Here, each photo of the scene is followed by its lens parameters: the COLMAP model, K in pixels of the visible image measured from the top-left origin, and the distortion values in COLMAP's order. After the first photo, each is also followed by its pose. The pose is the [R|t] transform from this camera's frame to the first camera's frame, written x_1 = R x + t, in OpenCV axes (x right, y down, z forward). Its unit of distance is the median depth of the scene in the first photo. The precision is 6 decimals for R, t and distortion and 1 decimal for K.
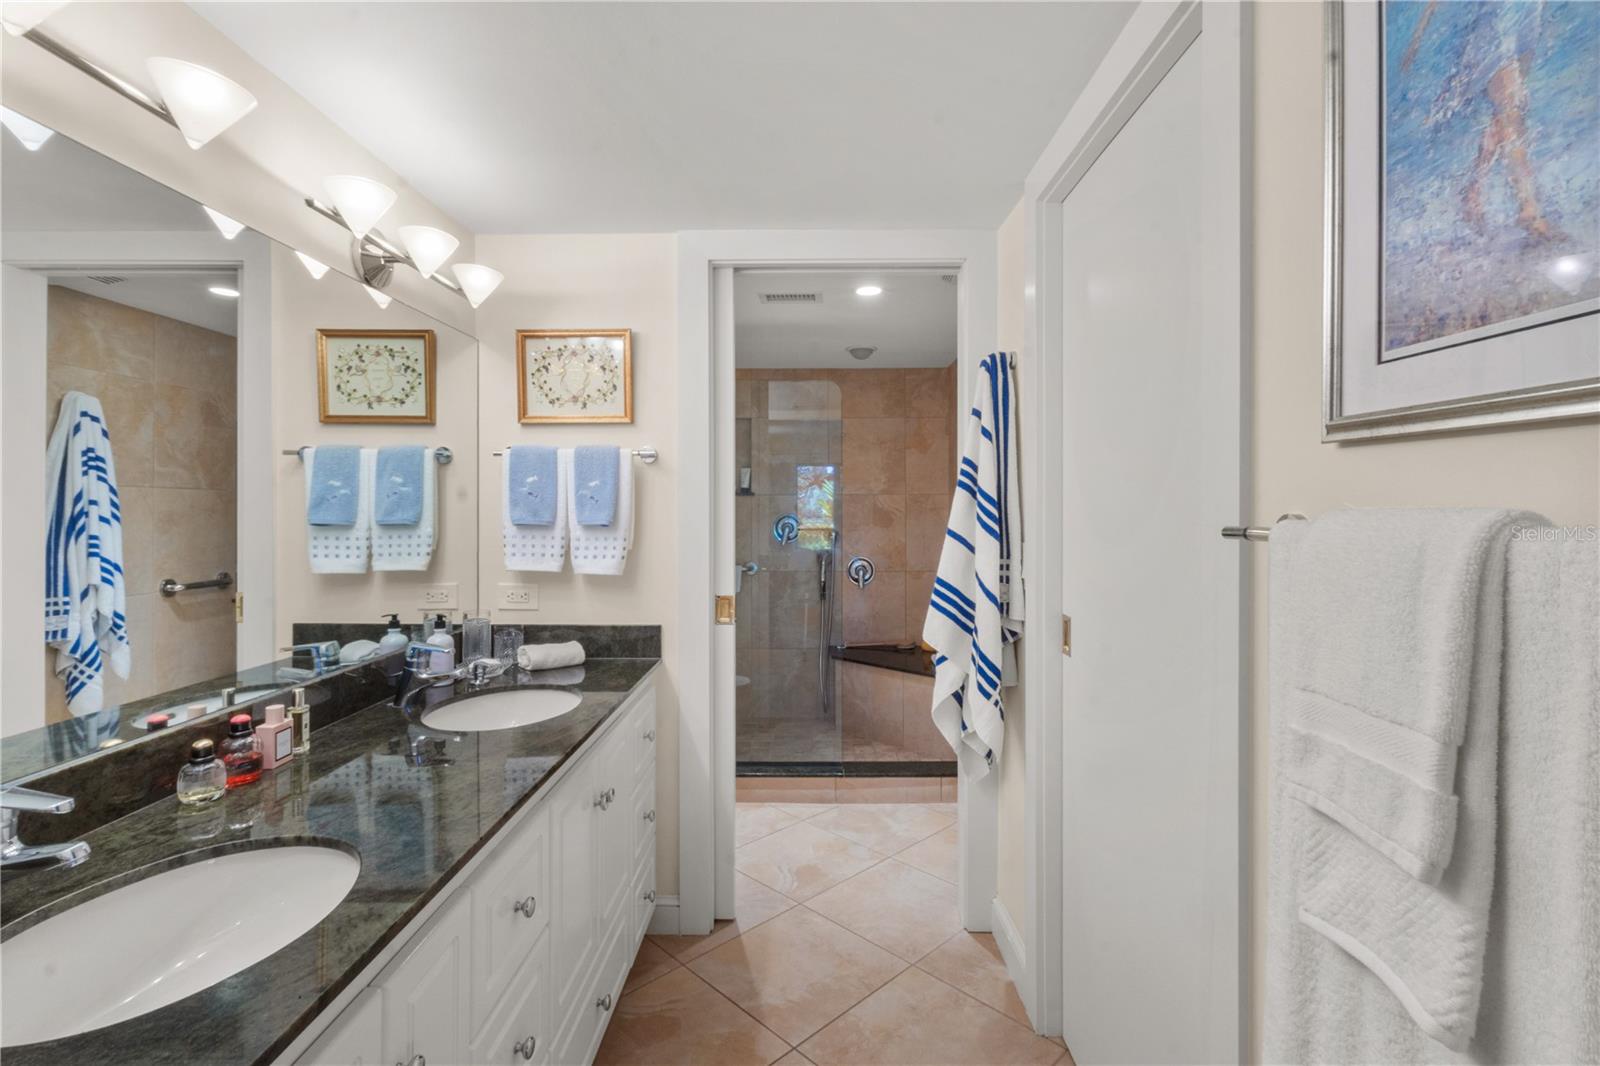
lens RADIAL K [[747.3, 0, 797.0], [0, 747.3, 525.1], [0, 0, 1]] dist [0.003082, 0.000042]
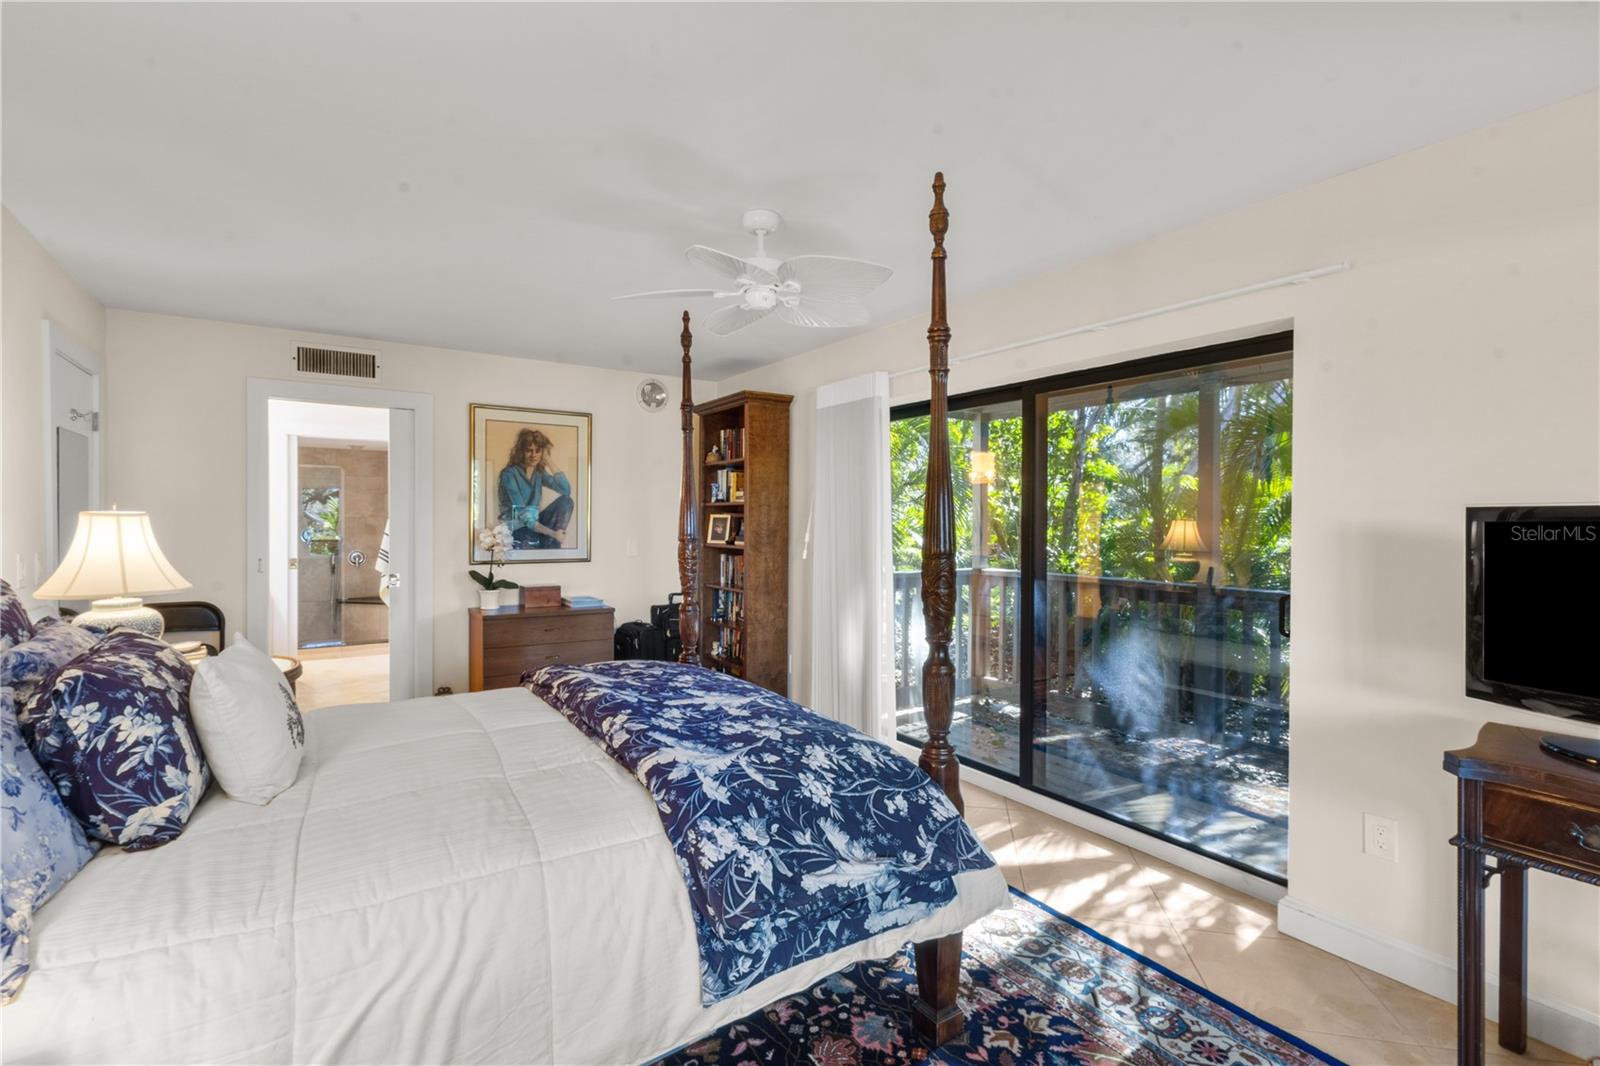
lens RADIAL K [[747.3, 0, 797.0], [0, 747.3, 525.1], [0, 0, 1]] dist [0.003082, 0.000042]
pose [[0.824690, 0.000436, 0.565585, -0.071362], [0.010504, 0.999815, -0.016088, 0.022178], [-0.565488, 0.019209, 0.824533, -1.279443]]
